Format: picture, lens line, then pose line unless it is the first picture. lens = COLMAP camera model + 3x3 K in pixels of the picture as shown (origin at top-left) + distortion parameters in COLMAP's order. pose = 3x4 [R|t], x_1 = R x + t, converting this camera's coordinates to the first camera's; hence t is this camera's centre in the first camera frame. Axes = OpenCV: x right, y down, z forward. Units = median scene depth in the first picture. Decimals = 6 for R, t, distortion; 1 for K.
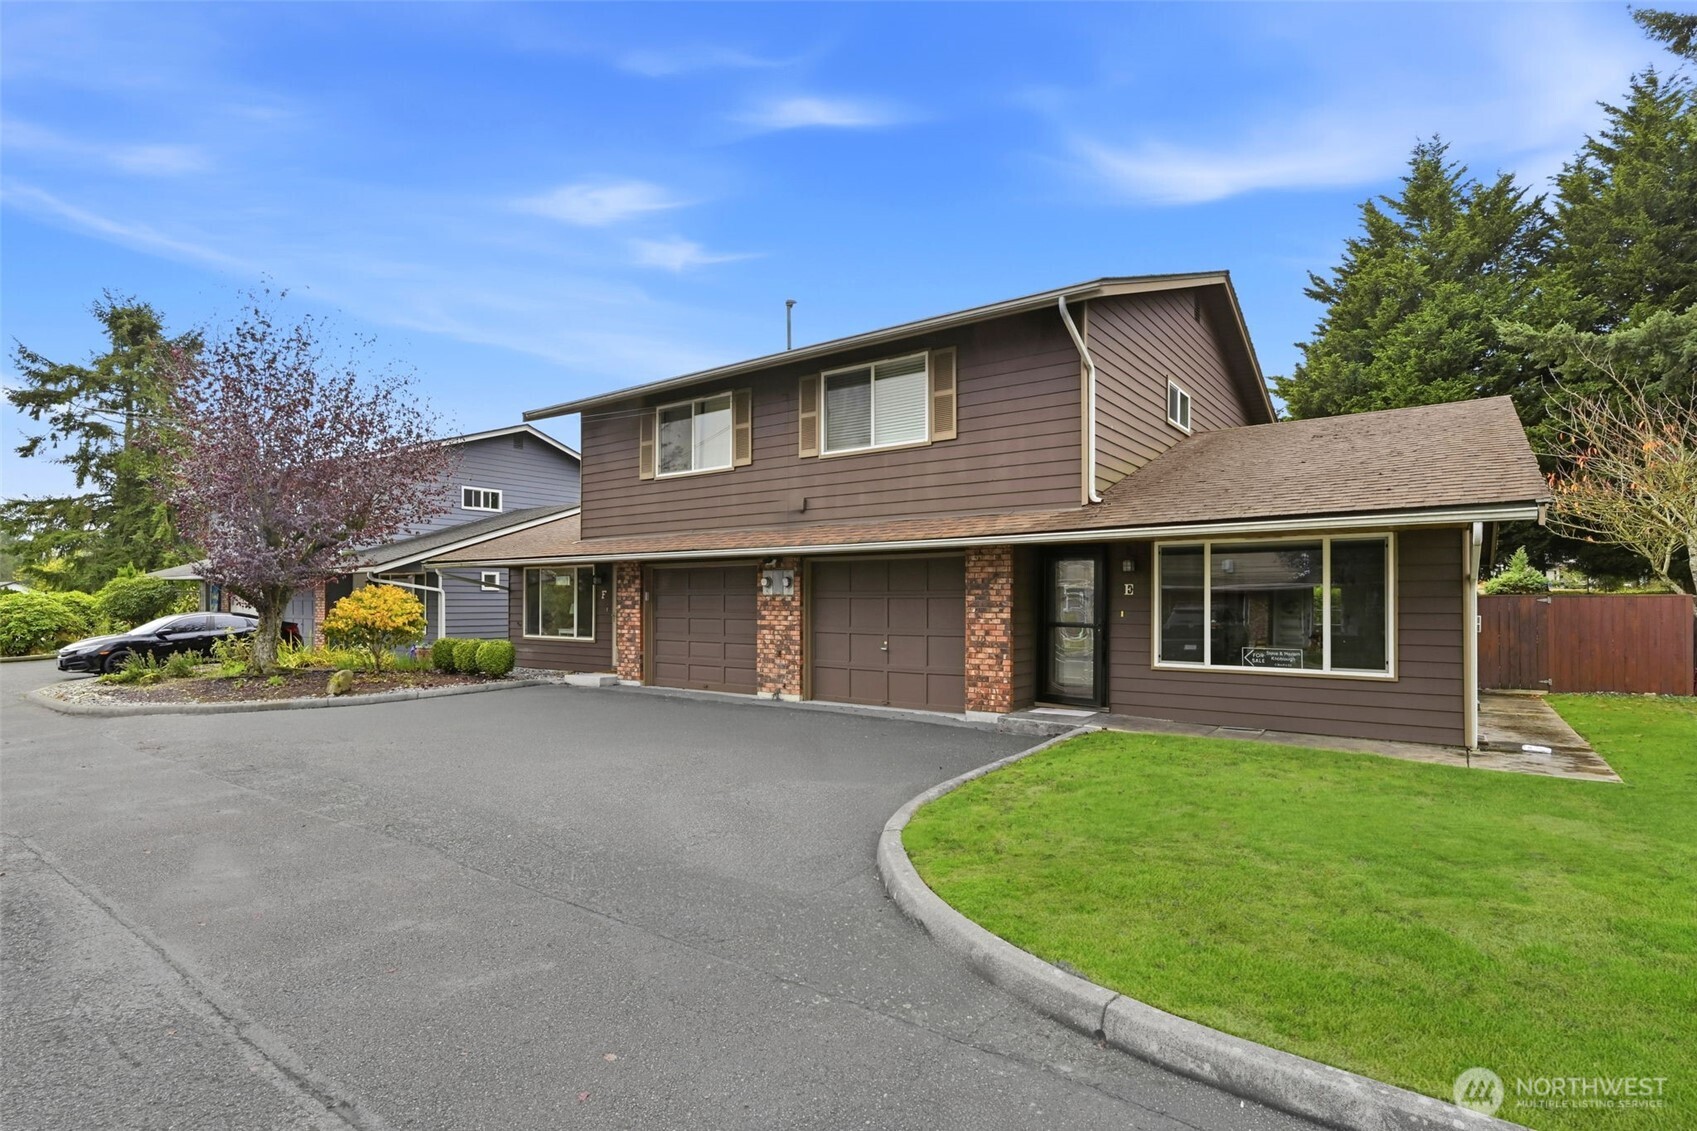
lens RADIAL K [[822.9, 0, 844.8], [0, 822.9, 601.5], [0, 0, 1]] dist [-0.015120, -0.000105]
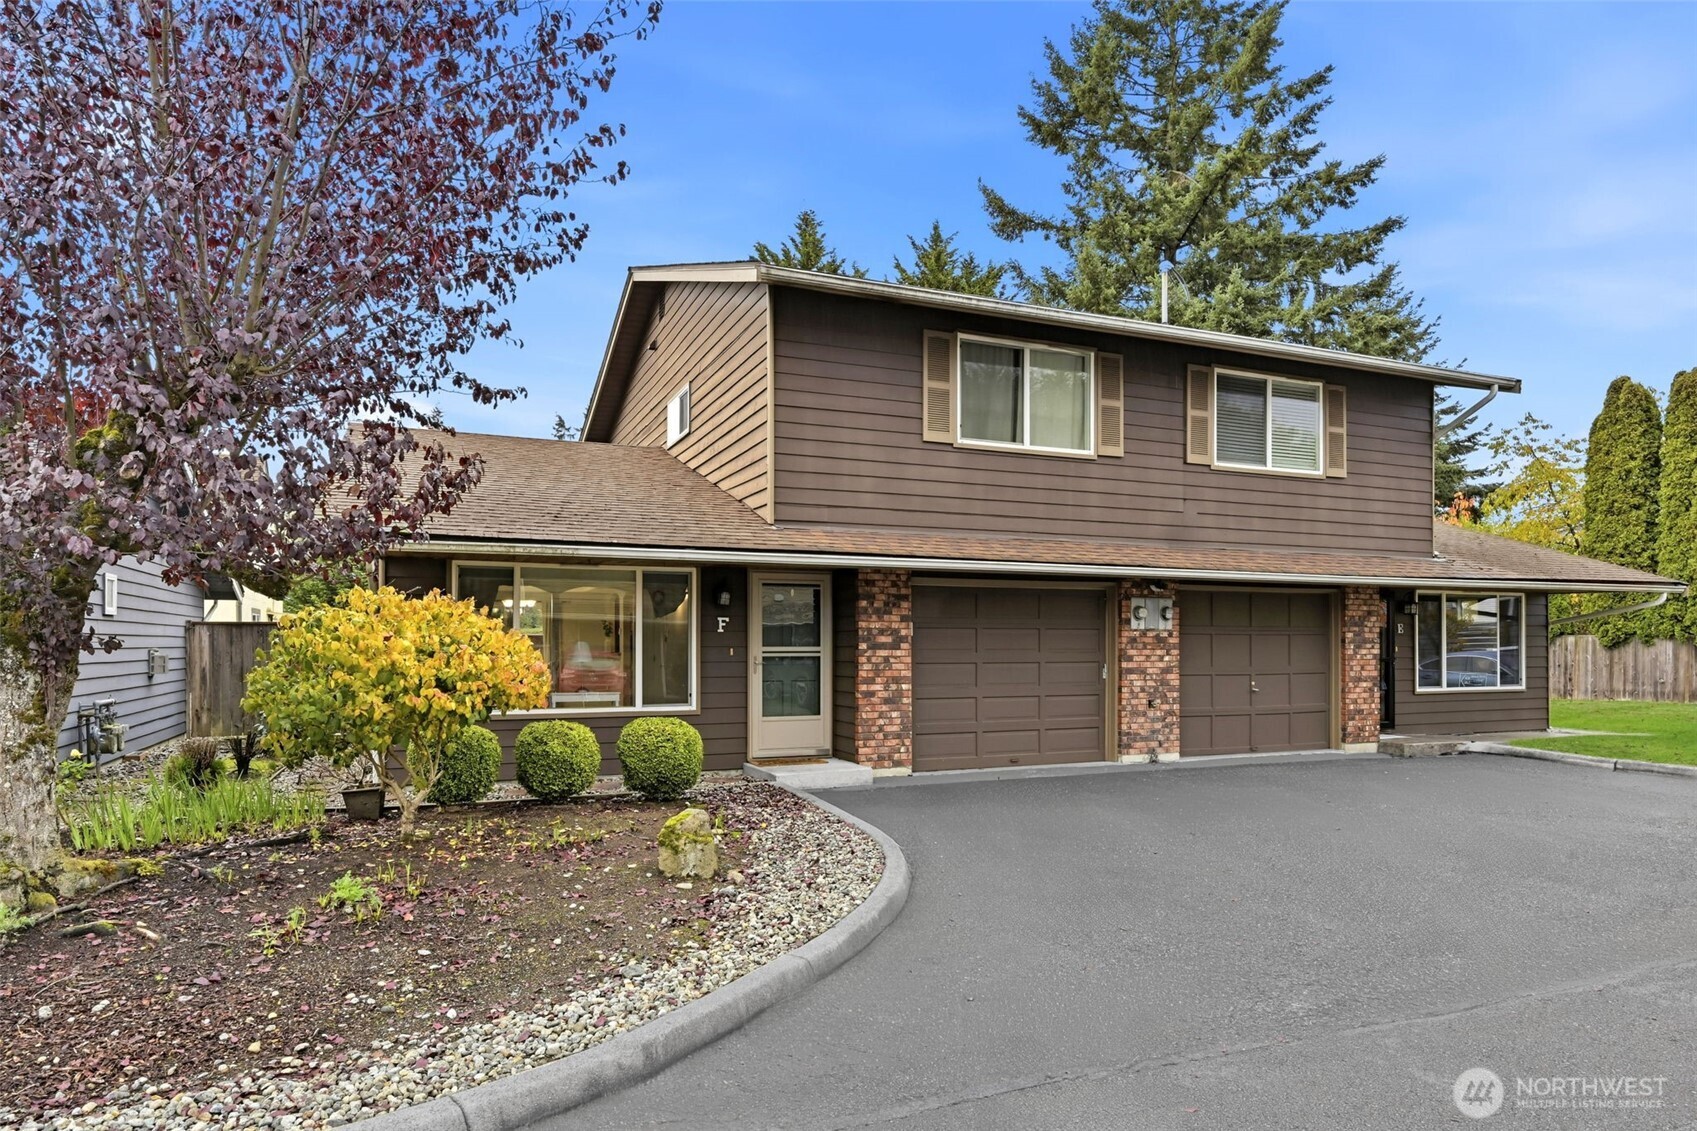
lens RADIAL K [[995.5, 0, 829.1], [0, 995.5, 644.2], [0, 0, 1]] dist [-0.004456, 0.000013]
pose [[0.523346, -0.001306, 0.852120, -1.071697], [0.000334, 0.999999, 0.001327, 0.004923], [-0.852120, -0.000410, 0.523346, 0.774487]]
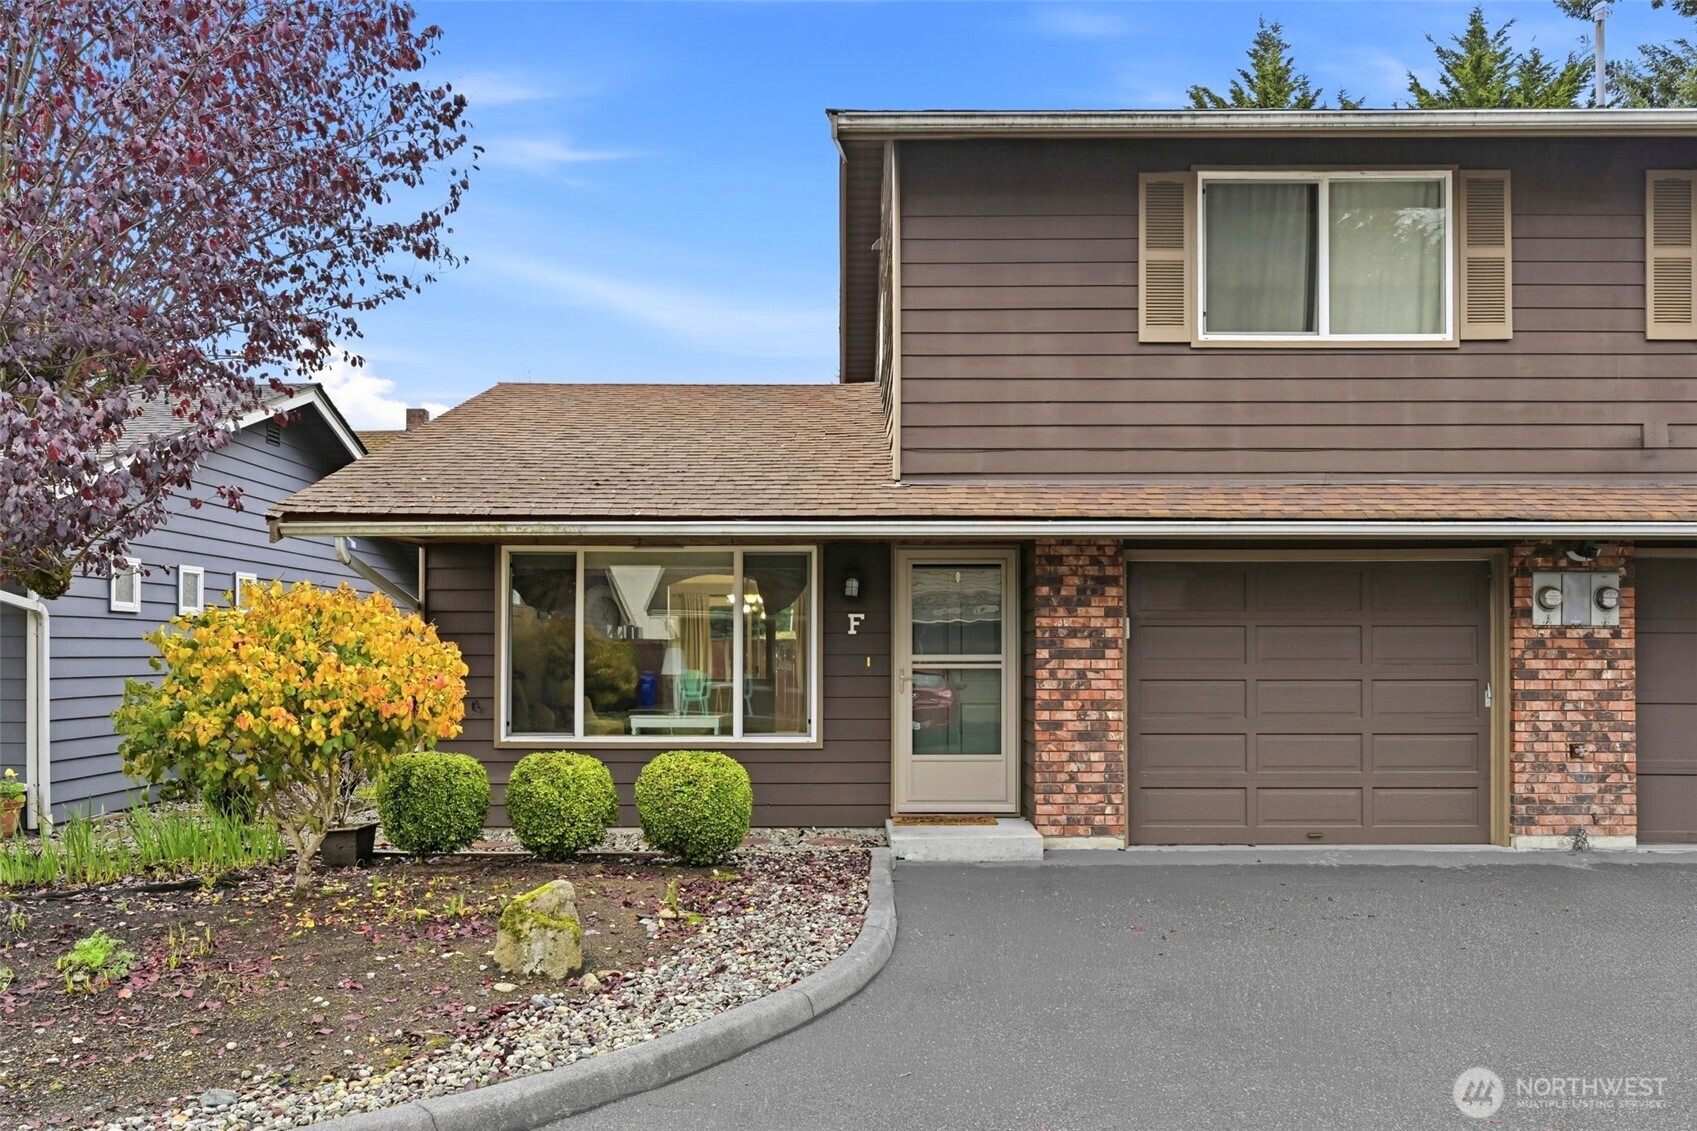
lens RADIAL K [[1334.2, 0, 844.4], [0, 1334.2, 641.1], [0, 0, 1]] dist [-0.003154, -0.001196]
pose [[0.810035, 0.002430, 0.586376, -0.874541], [0.001634, 0.999978, -0.006401, 0.004999], [-0.586379, 0.006143, 0.810014, 0.638723]]
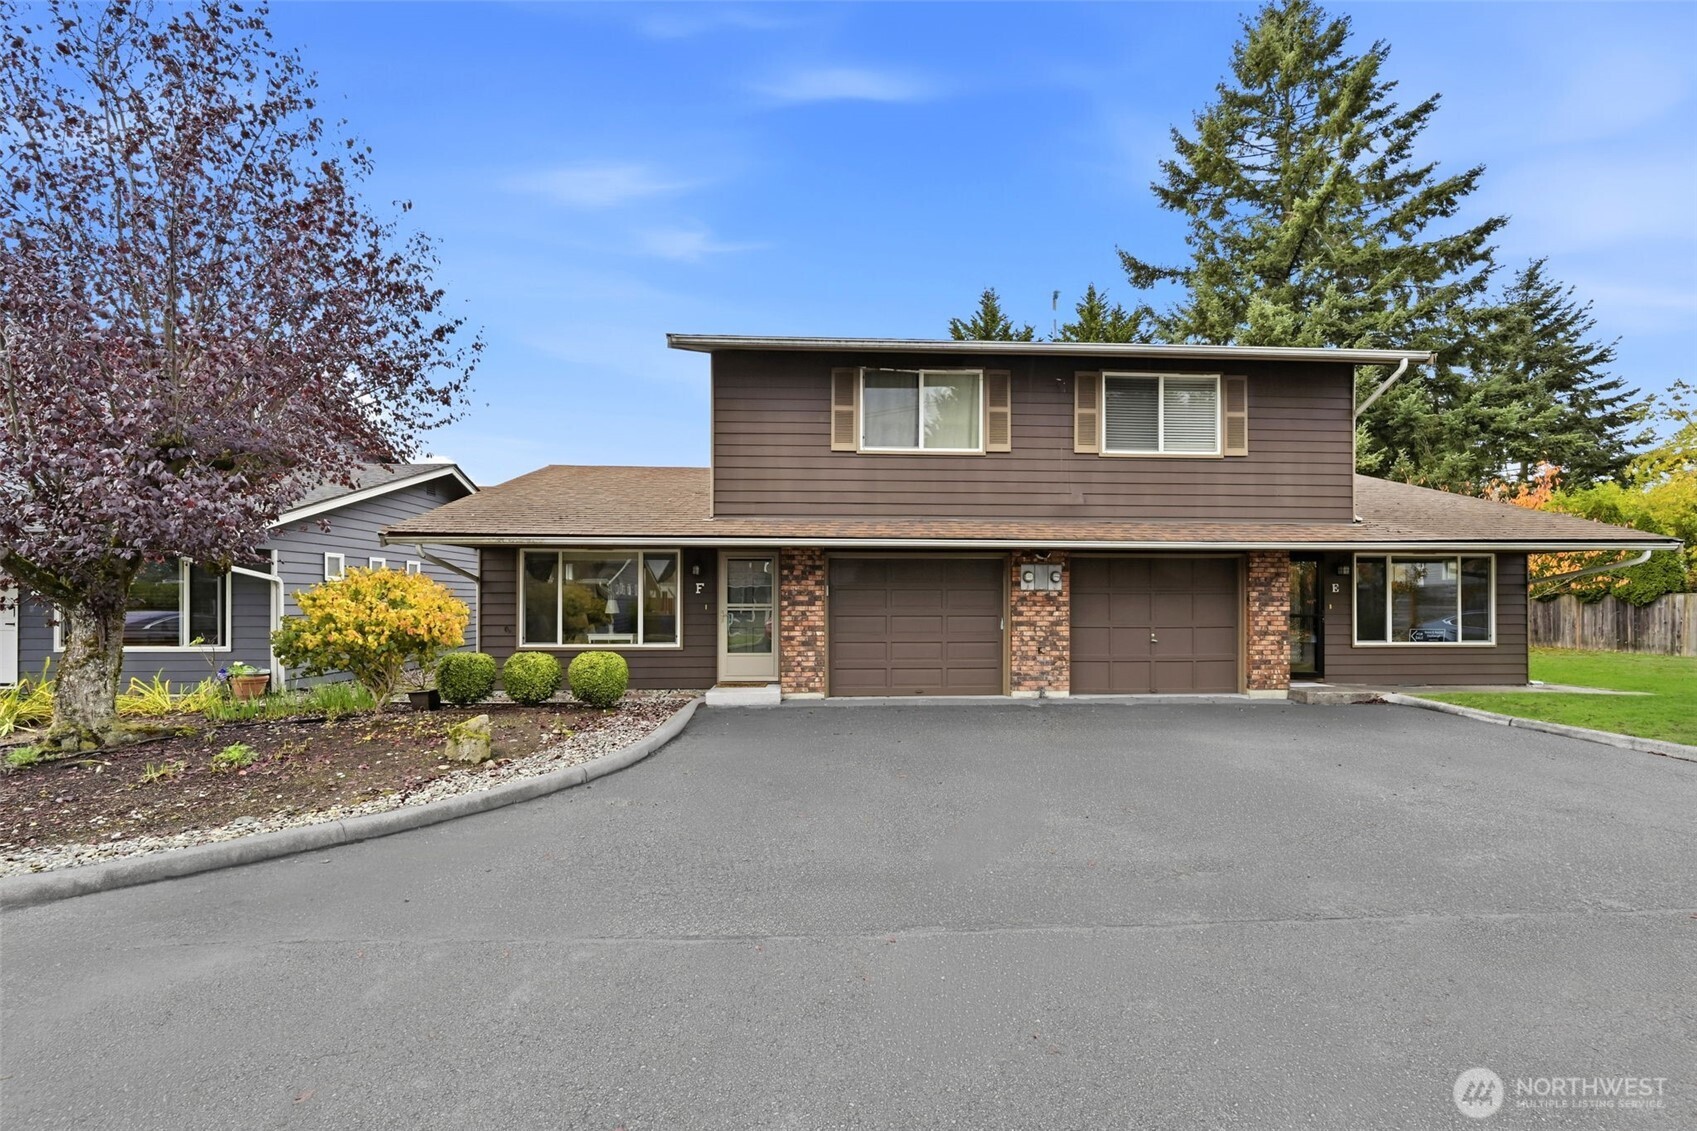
lens RADIAL K [[681.8, 0, 843.9], [0, 681.8, 600.7], [0, 0, 1]] dist [-0.002071, -0.000548]
pose [[0.774094, -0.001125, 0.633070, -0.783550], [0.000201, 0.999999, 0.001532, 0.003403], [-0.633071, -0.001058, 0.774093, 0.530275]]
